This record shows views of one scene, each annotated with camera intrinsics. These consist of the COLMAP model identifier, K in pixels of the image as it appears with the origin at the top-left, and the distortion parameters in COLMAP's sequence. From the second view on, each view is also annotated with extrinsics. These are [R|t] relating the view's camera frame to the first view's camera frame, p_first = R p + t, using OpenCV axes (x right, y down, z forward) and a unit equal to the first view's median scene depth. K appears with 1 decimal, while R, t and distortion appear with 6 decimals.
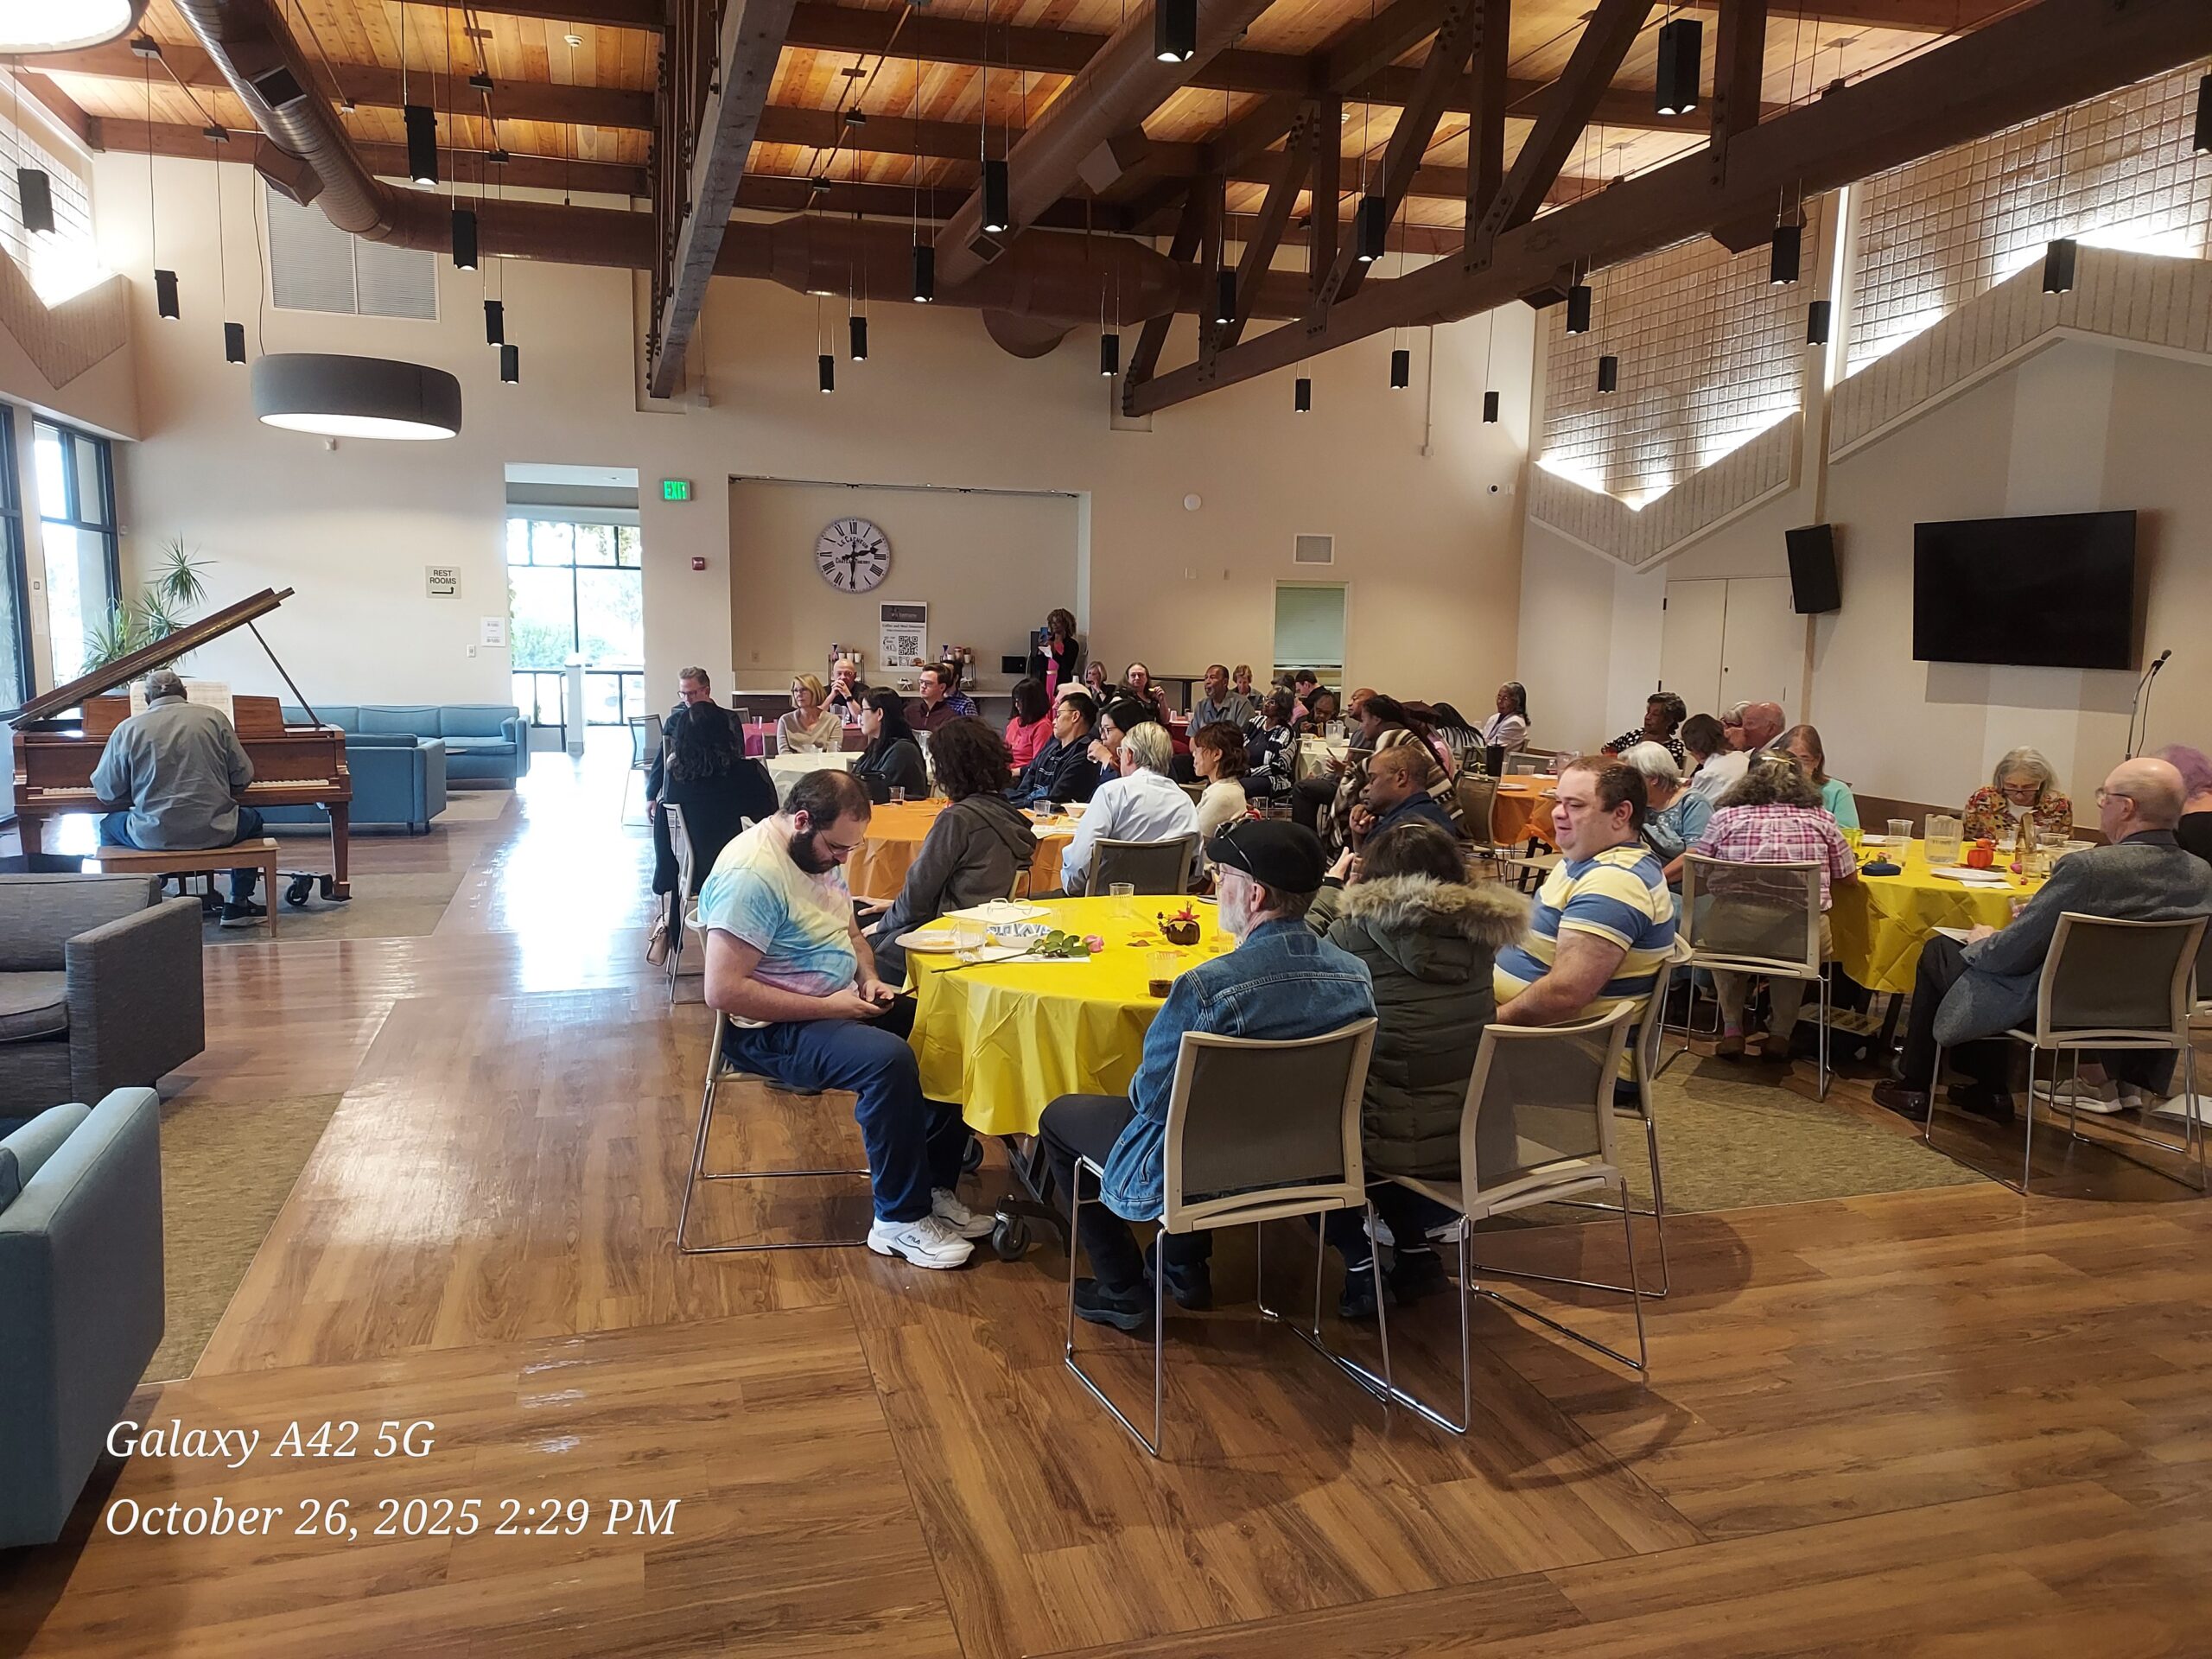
lens RADIAL K [[1557.9, 0, 1108.7], [0, 1557.9, 827.2], [0, 0, 1]] dist [0.006504, 0.001457]
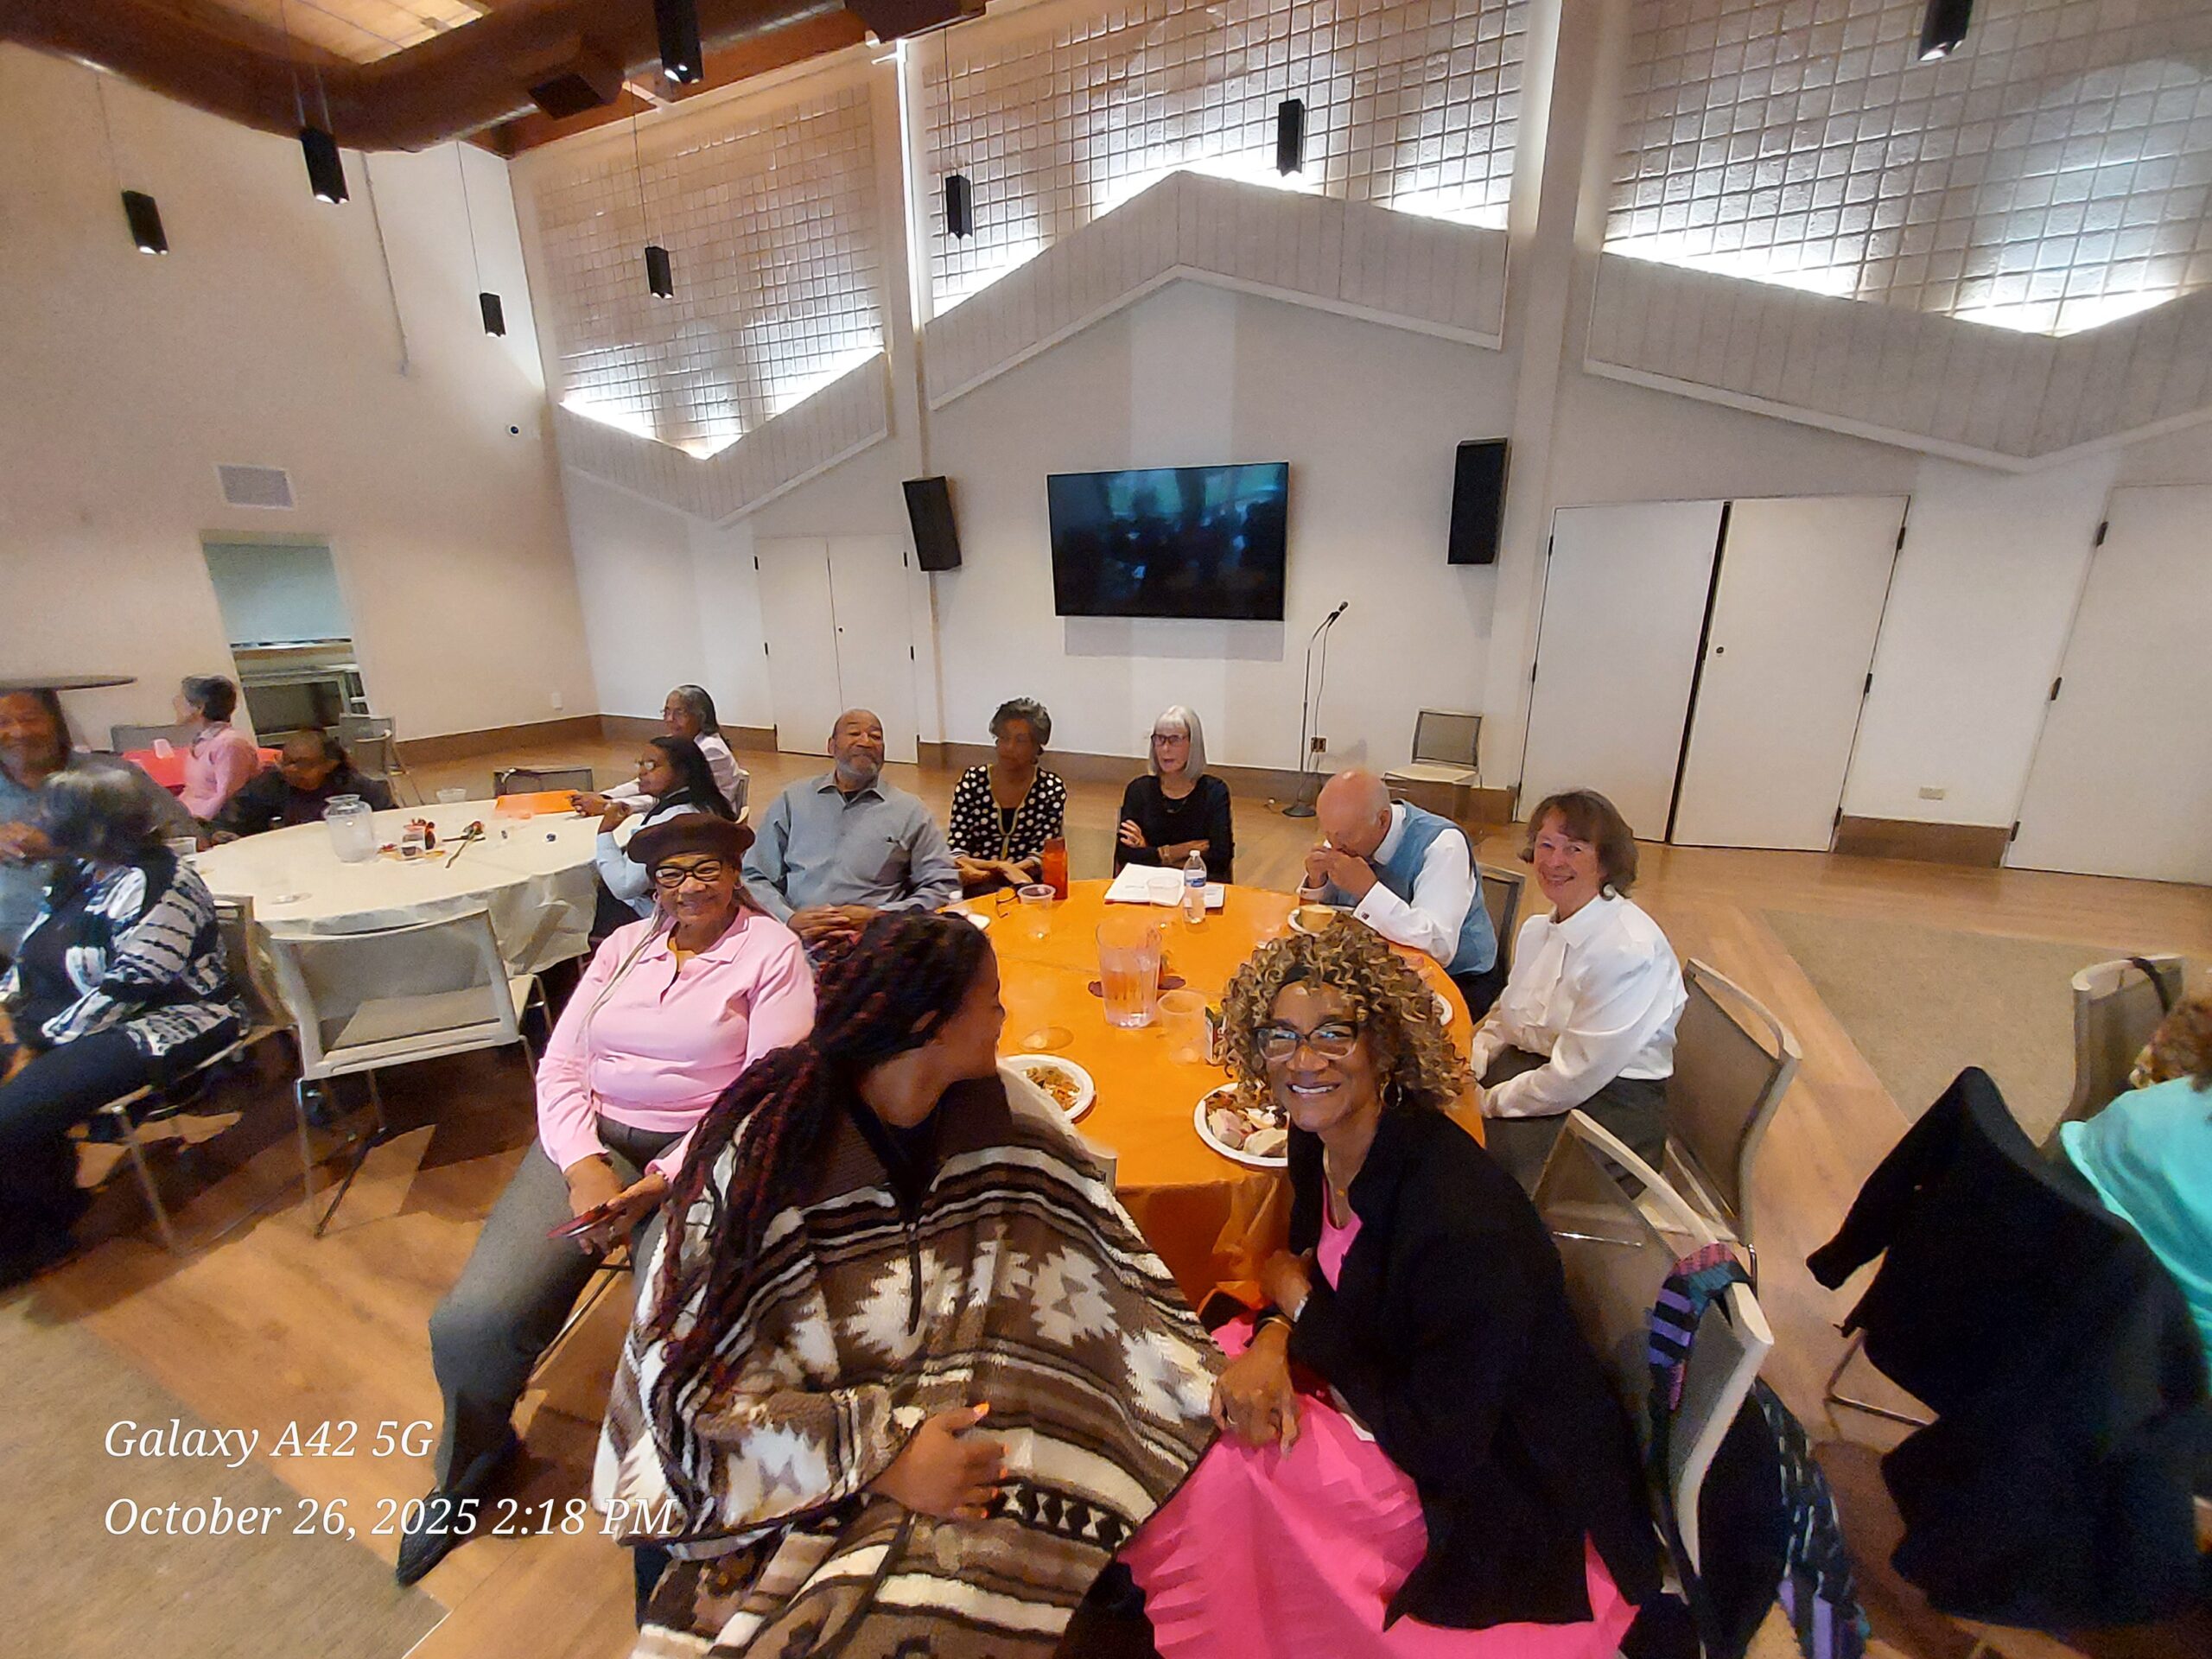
lens RADIAL K [[880.2, 0, 1117.6], [0, 880.2, 830.2], [0, 0, 1]] dist [0.003203, -0.000051]
pose [[0.667362, -0.216762, 0.712490, 0.088240], [0.111402, 0.974997, 0.192280, -0.067296], [-0.736354, -0.048948, 0.674823, 0.504374]]
